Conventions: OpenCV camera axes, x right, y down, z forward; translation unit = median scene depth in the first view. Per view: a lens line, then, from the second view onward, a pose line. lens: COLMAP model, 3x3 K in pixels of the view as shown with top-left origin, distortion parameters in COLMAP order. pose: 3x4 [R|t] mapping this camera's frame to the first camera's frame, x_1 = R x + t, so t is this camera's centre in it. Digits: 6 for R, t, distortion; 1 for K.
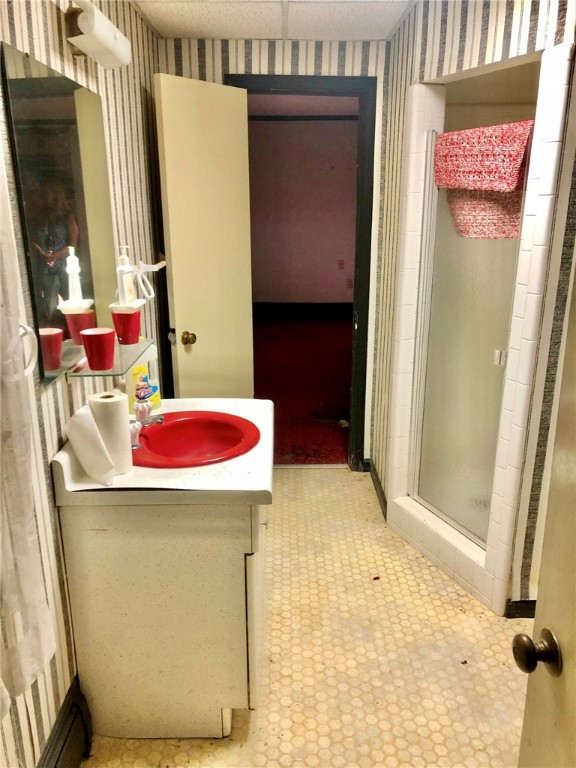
lens RADIAL K [[623.9, 0, 287.7], [0, 623.9, 384.1], [0, 0, 1]] dist [0.006241, 0.005602]
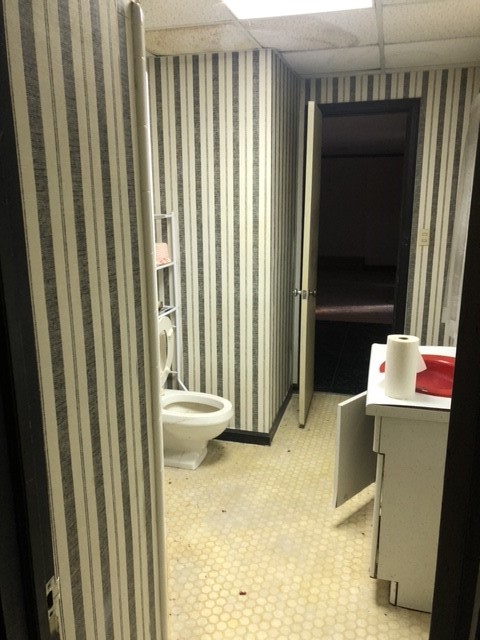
lens RADIAL K [[519.9, 0, 240.0], [0, 519.9, 319.9], [0, 0, 1]] dist [0.006241, 0.005602]
pose [[-0.960736, -0.063447, 0.270111, -0.040662], [0.080886, 0.867175, 0.491391, -0.458496], [-0.265411, 0.493946, -0.827994, 1.569073]]
